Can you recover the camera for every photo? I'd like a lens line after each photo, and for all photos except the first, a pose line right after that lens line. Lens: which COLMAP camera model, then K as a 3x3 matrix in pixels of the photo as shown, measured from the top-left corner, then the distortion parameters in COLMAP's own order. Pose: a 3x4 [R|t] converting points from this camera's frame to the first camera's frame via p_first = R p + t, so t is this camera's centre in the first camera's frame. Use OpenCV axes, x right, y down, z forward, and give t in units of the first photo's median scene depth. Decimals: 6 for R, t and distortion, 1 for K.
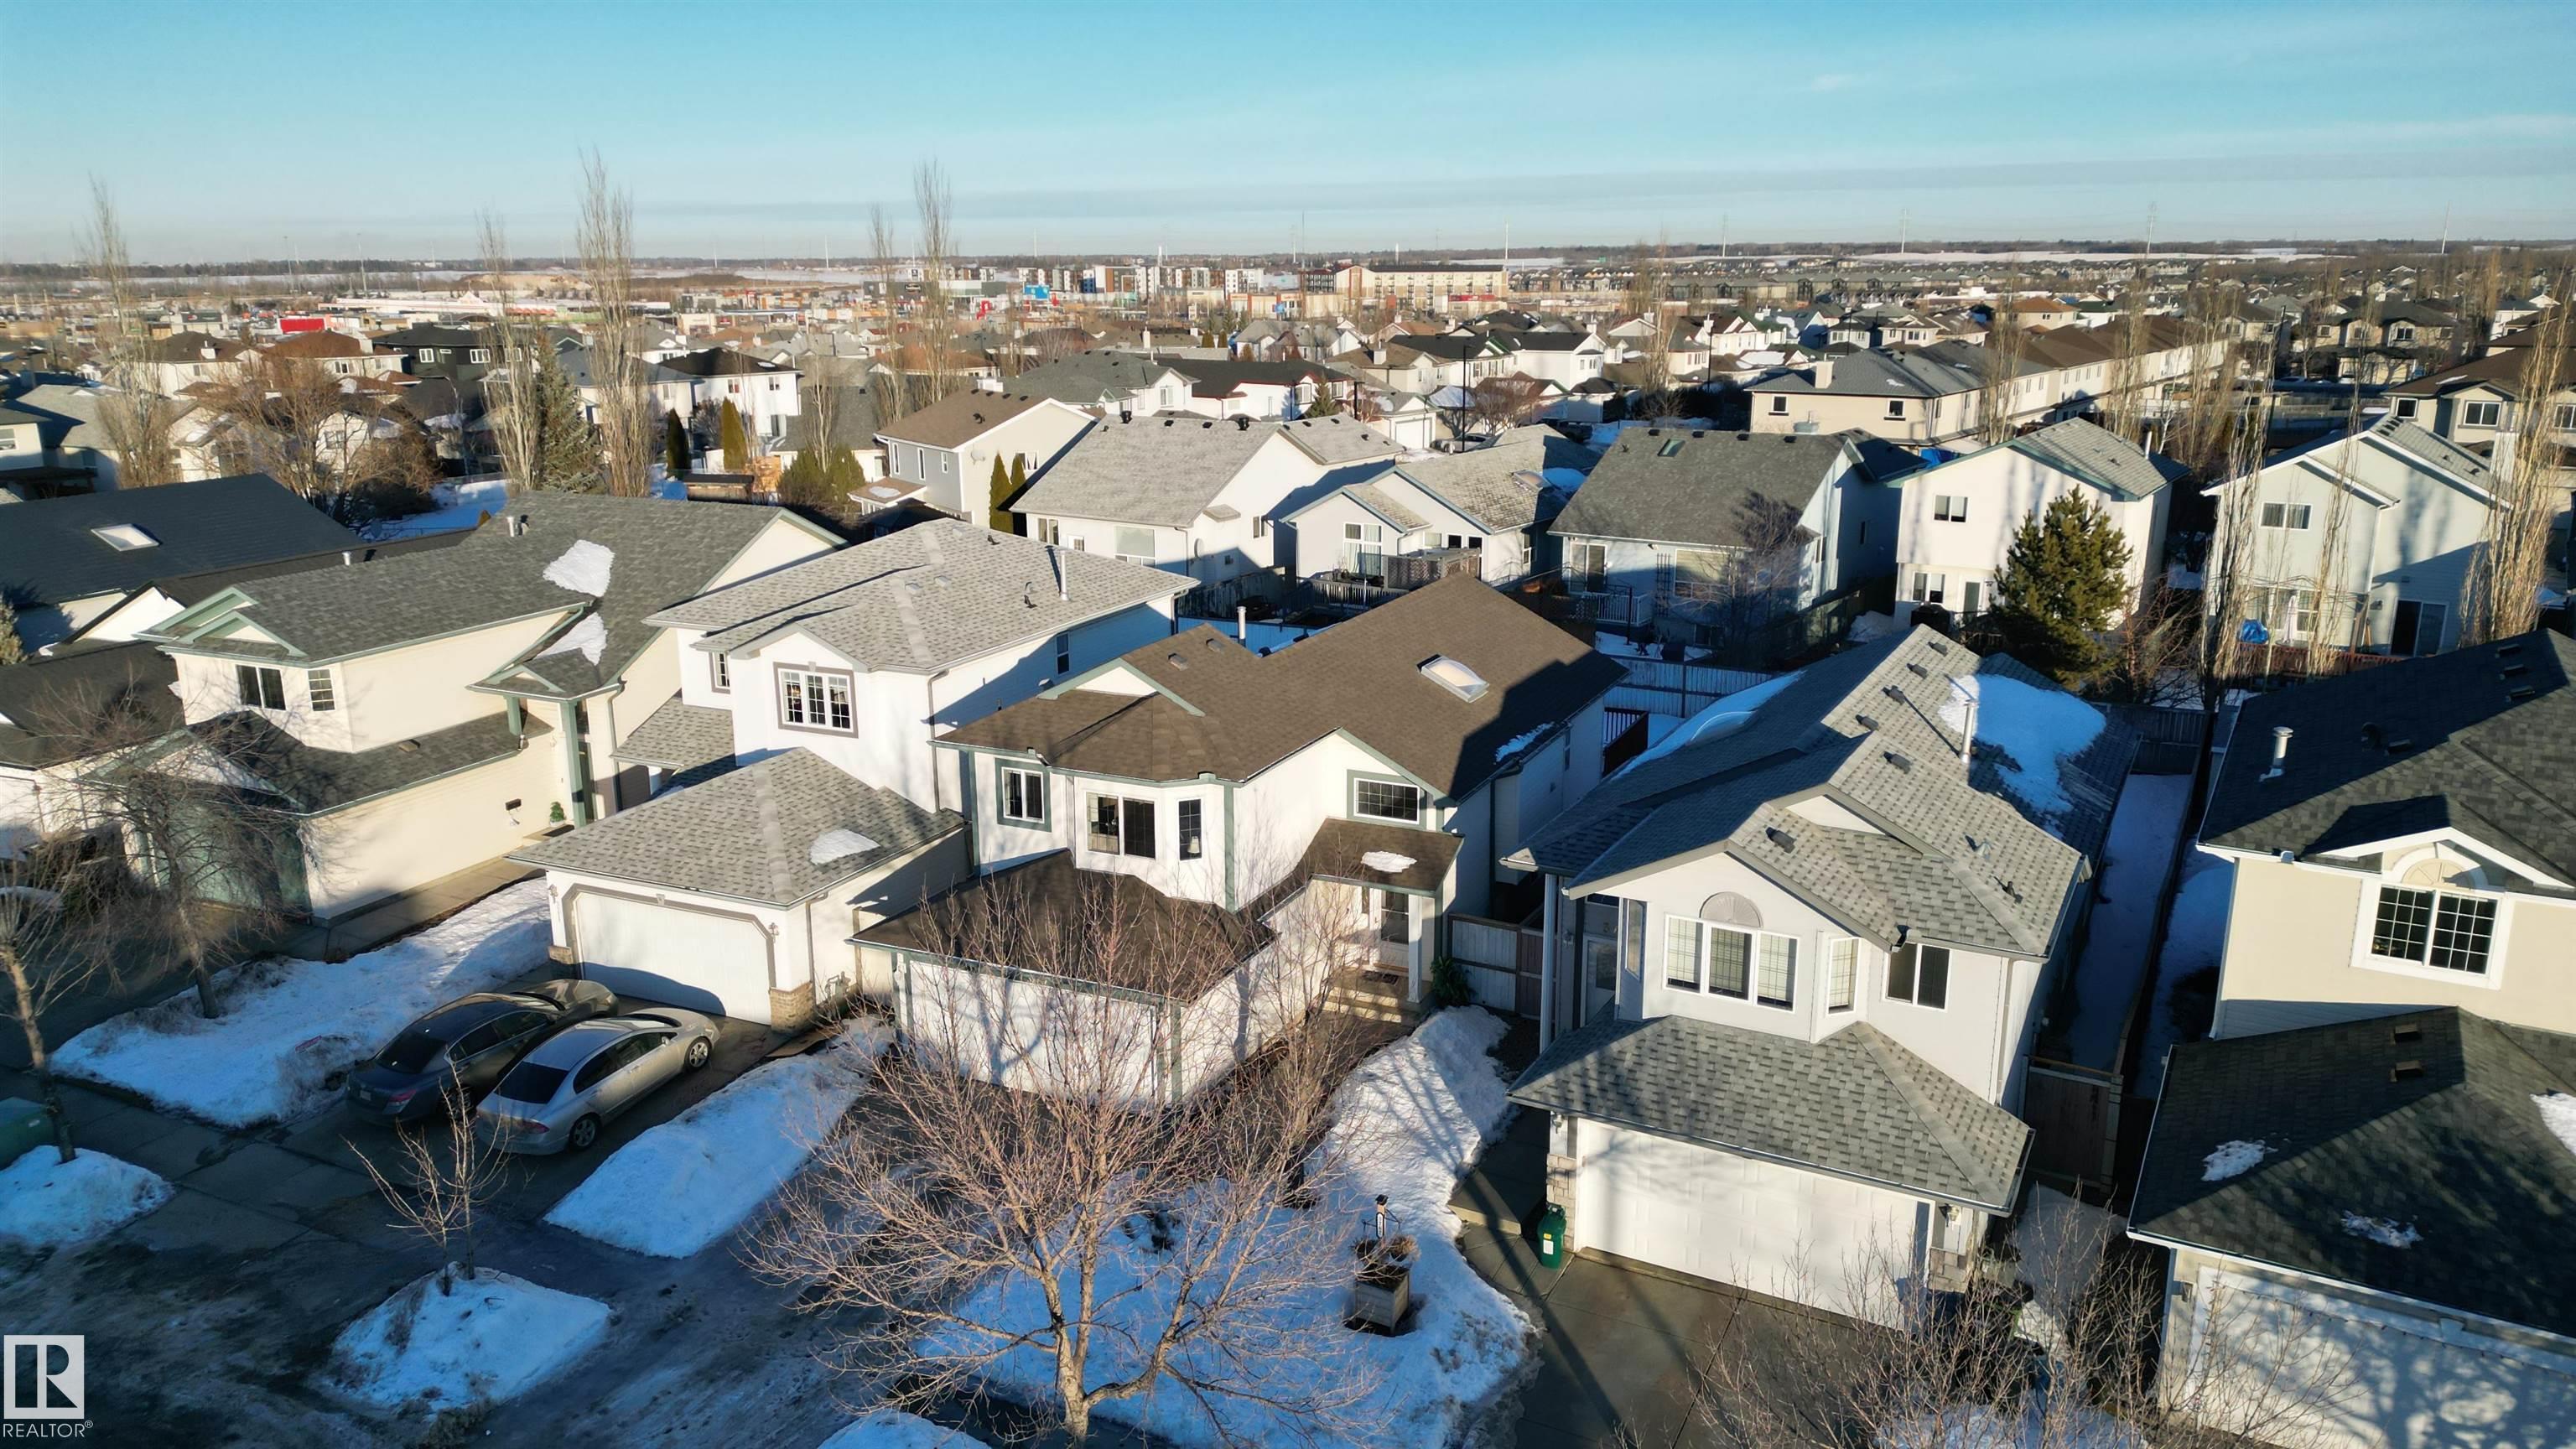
lens RADIAL K [[1880.2, 0, 1288.0], [0, 1880.2, 724.5], [0, 0, 1]] dist [0.085799, -0.079573]
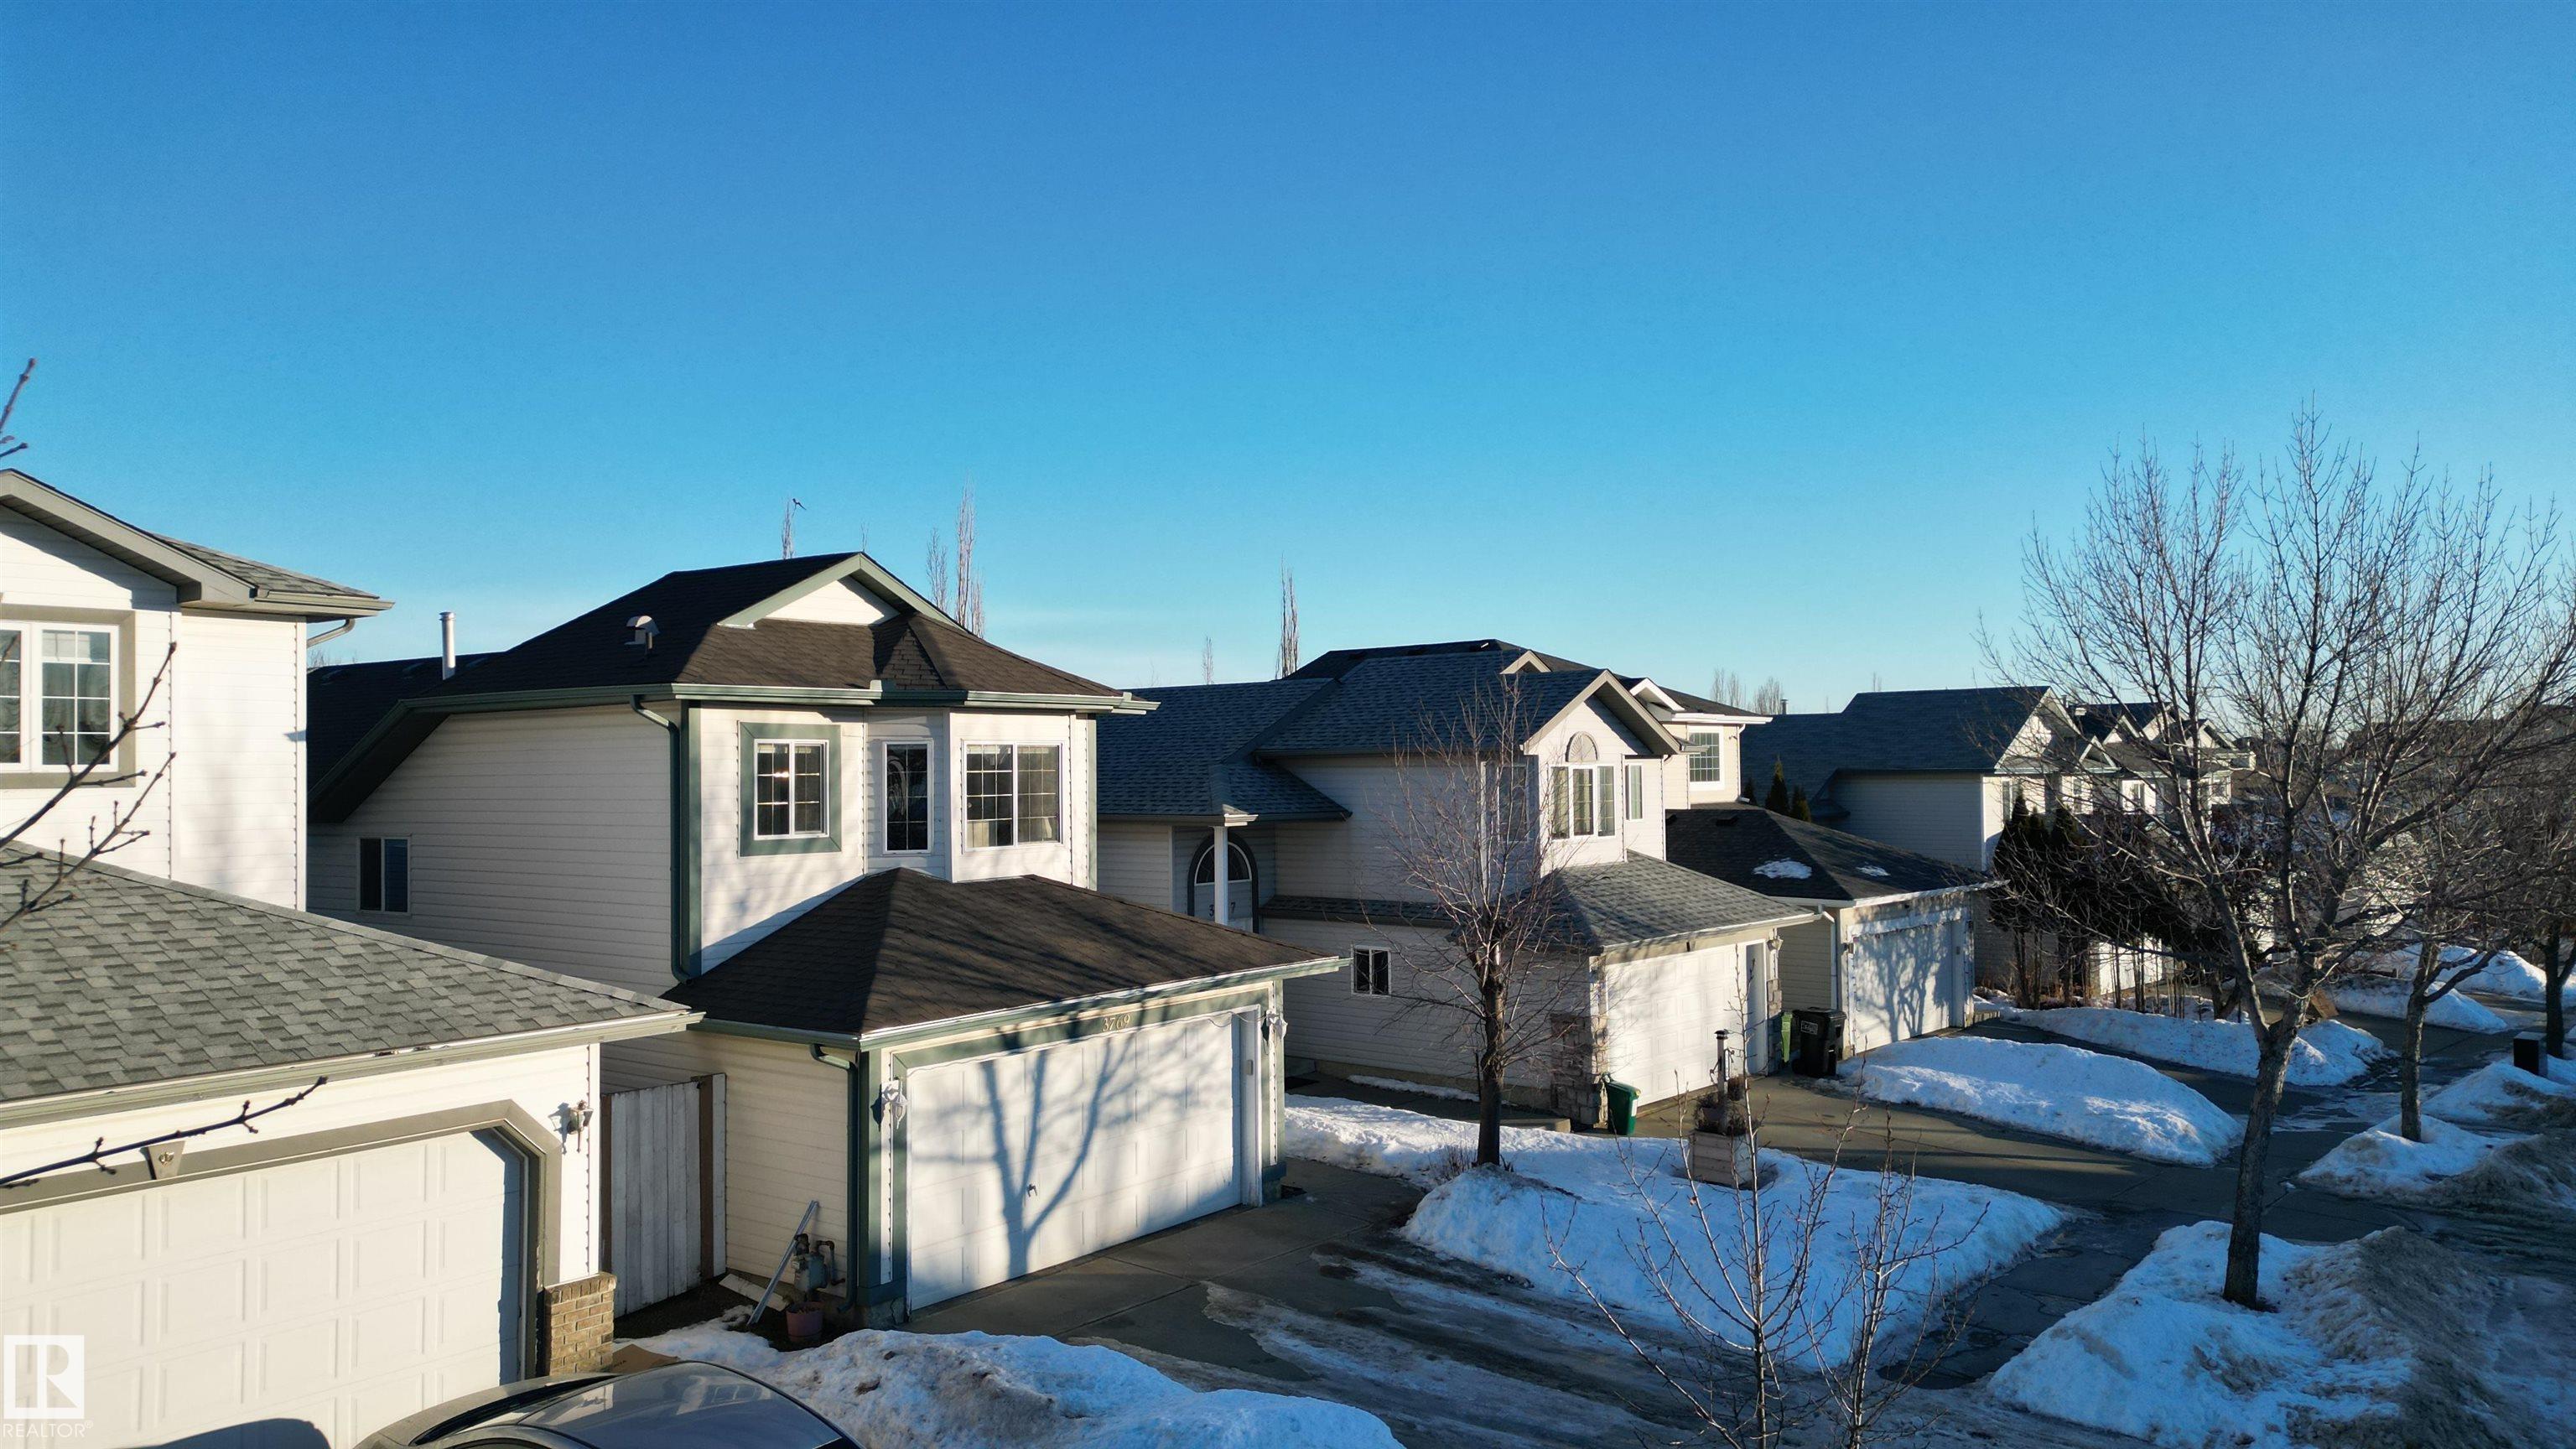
lens RADIAL K [[1893.8, 0, 1288.0], [0, 1893.8, 724.5], [0, 0, 1]] dist [0.081259, -0.051038]
pose [[0.160340, 0.037547, 0.986348, -0.525396], [0.259554, 0.962506, -0.078832, 0.079705], [-0.952325, 0.268650, 0.144582, 0.627005]]
